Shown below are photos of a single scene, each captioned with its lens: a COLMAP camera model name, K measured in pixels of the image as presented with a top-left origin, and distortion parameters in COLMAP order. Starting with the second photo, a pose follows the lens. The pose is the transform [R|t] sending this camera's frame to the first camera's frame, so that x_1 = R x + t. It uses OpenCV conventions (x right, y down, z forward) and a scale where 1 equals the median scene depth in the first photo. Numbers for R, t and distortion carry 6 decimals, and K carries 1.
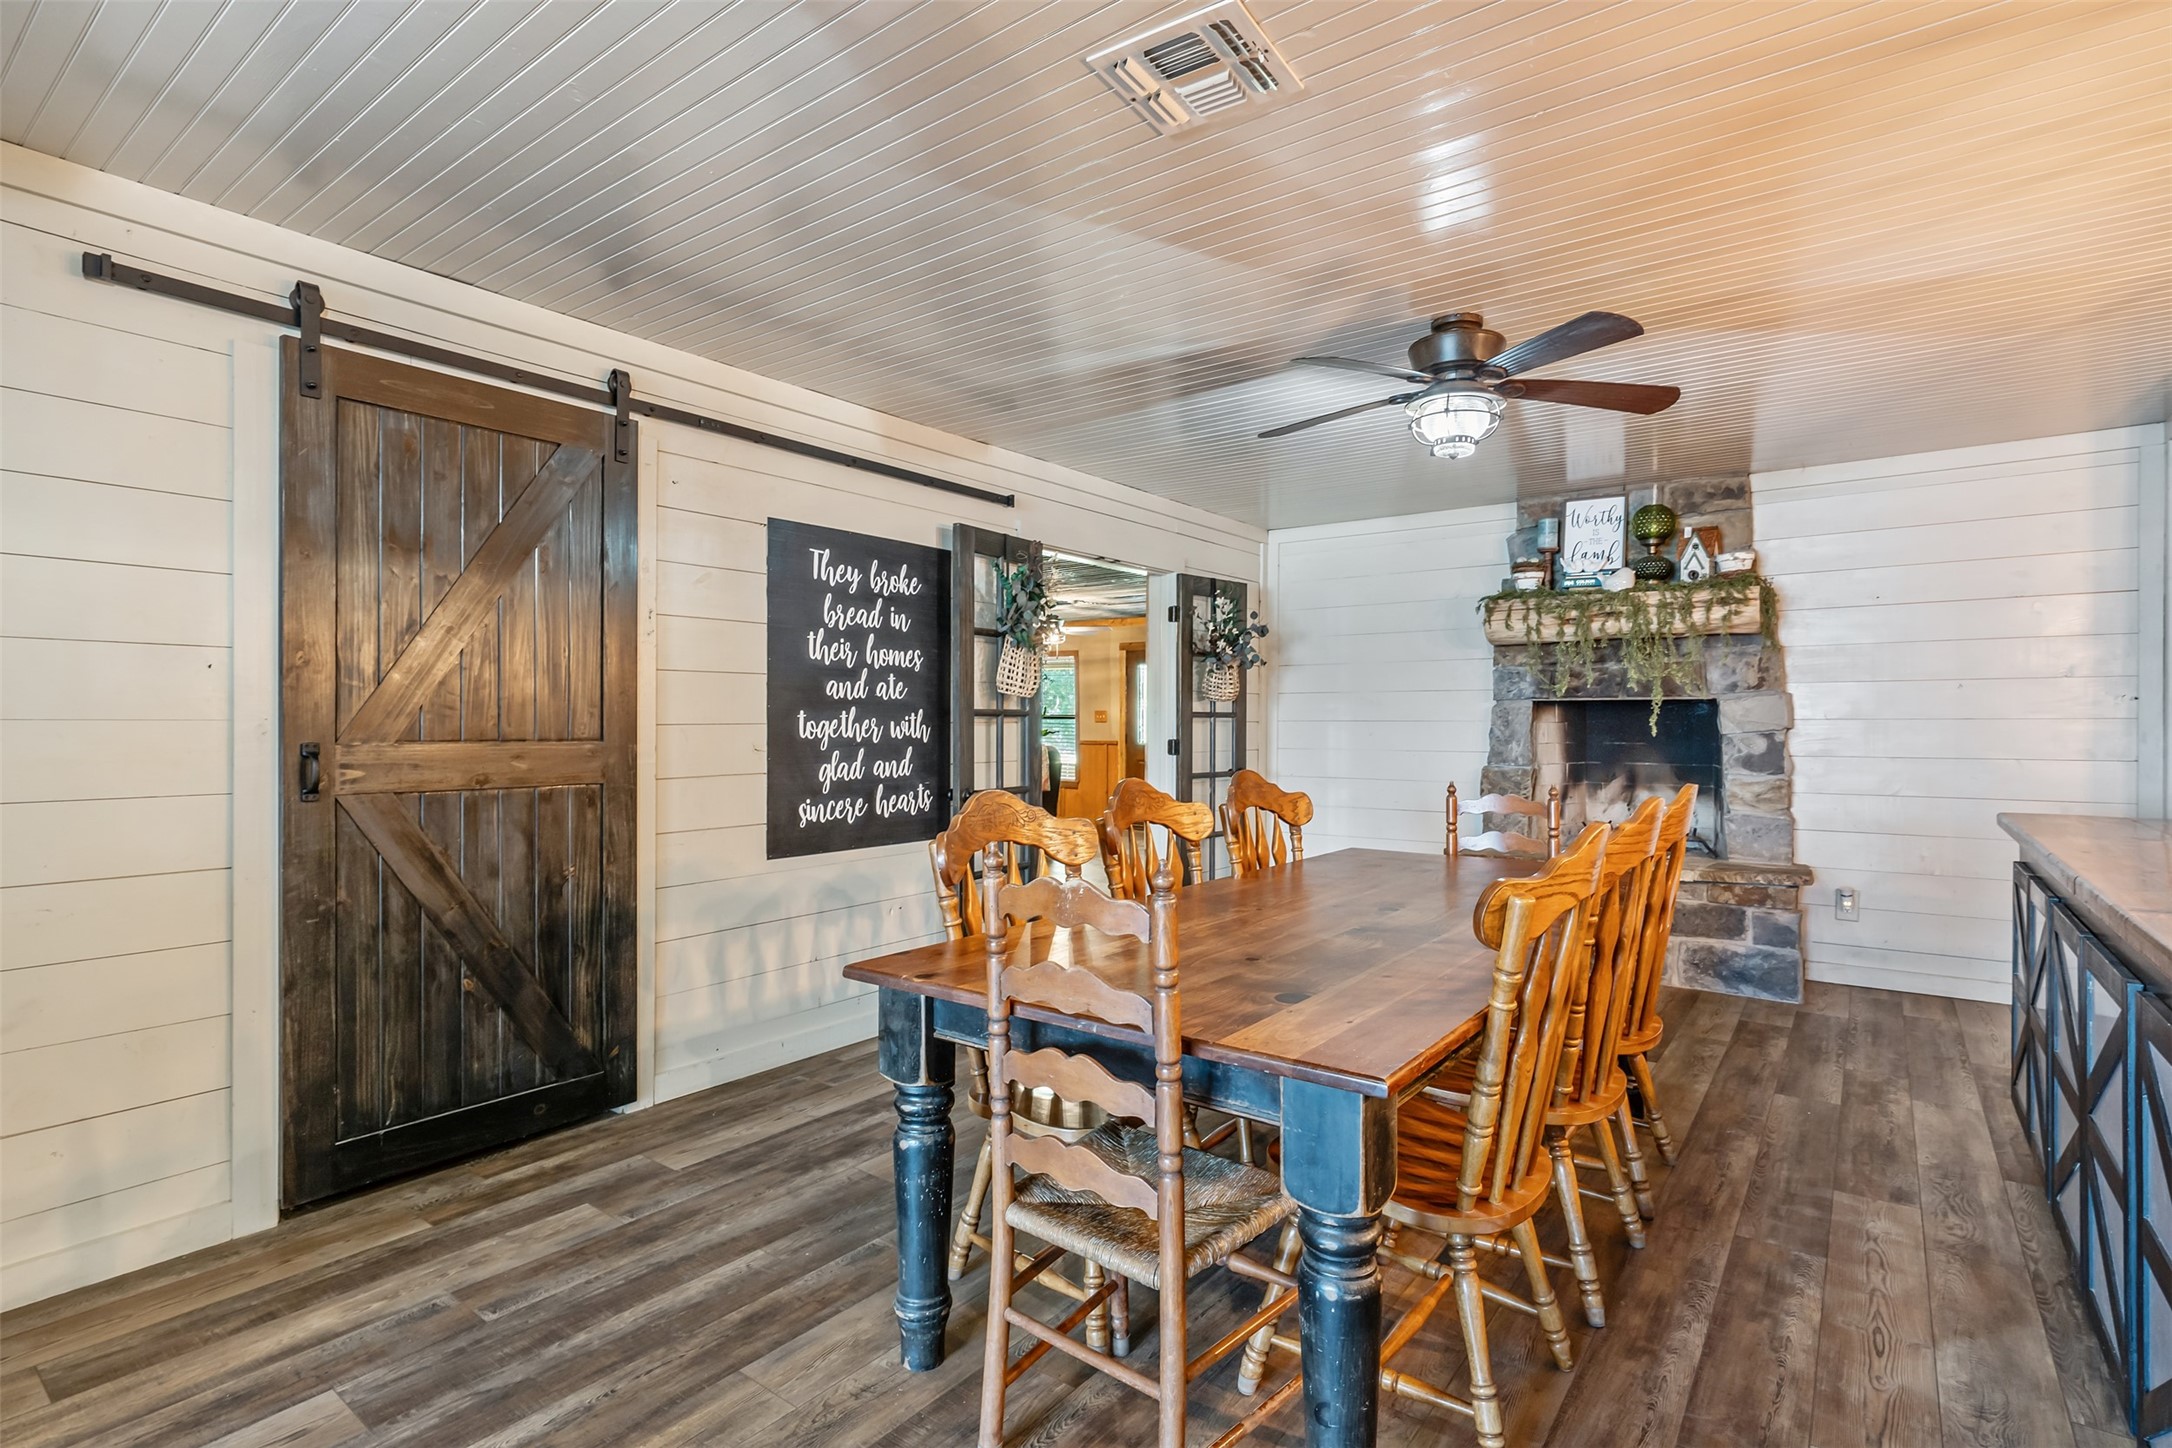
lens RADIAL K [[1055.6, 0, 1084.6], [0, 1055.6, 730.0], [0, 0, 1]] dist [0.001696, 0.000720]
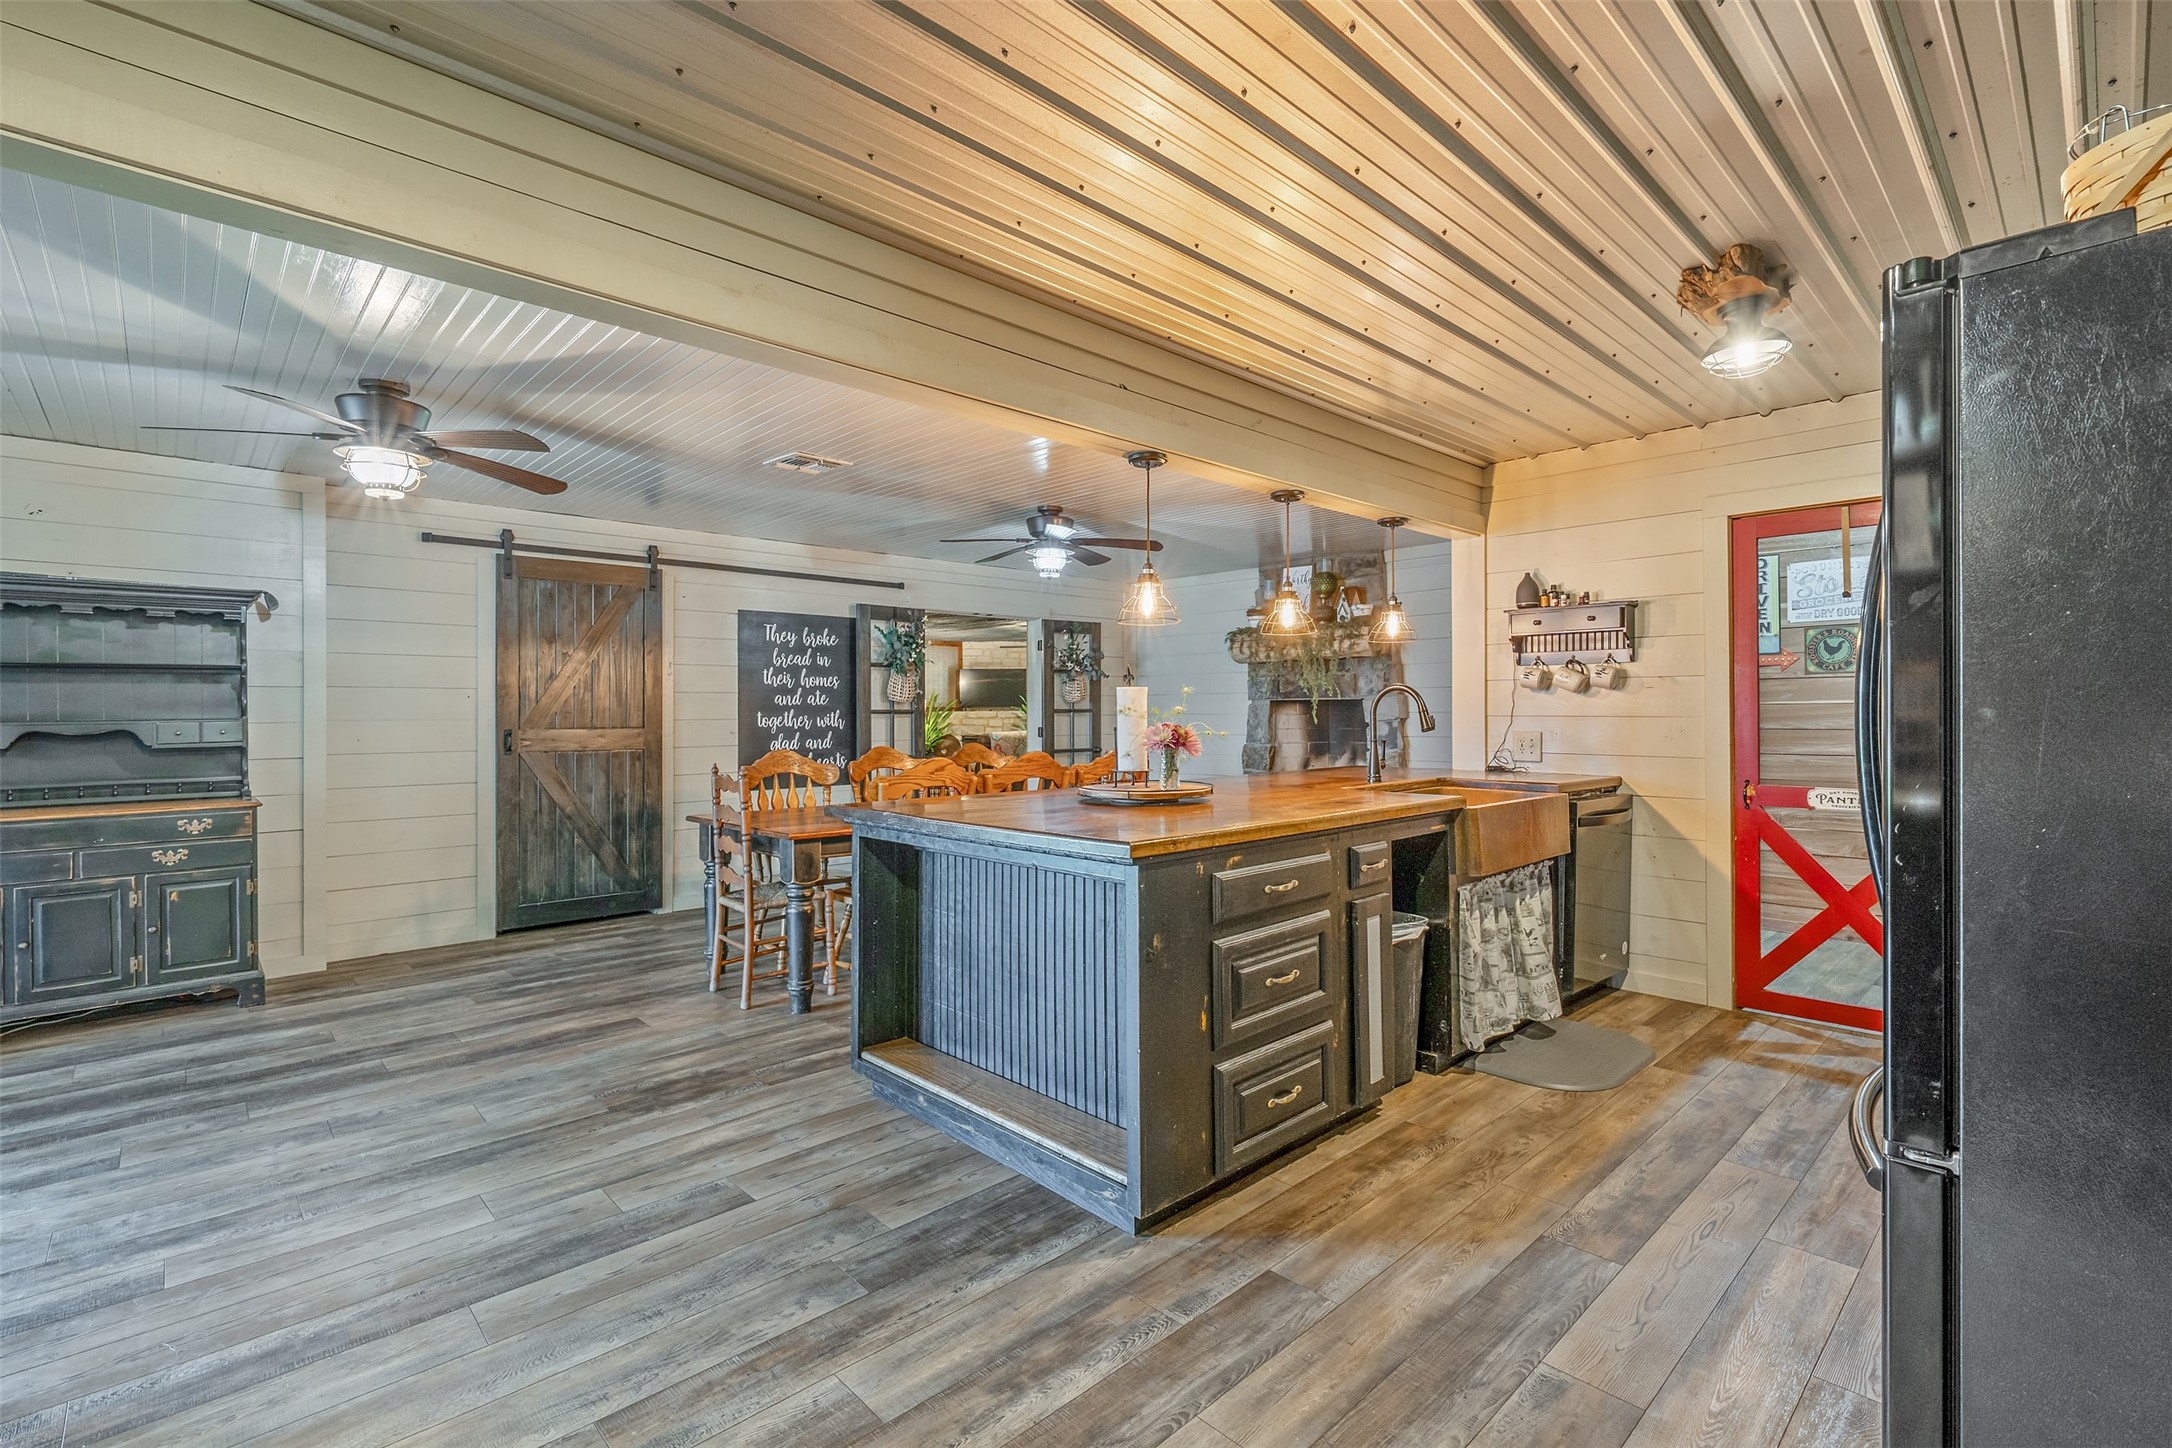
lens RADIAL K [[986.2, 0, 1085.1], [0, 986.2, 713.9], [0, 0, 1]] dist [0.000617, 0.000409]
pose [[0.987760, -0.006017, -0.155867, 0.567282], [0.004879, 0.999959, -0.007678, 0.001176], [0.155907, 0.006824, 0.987748, -0.622309]]
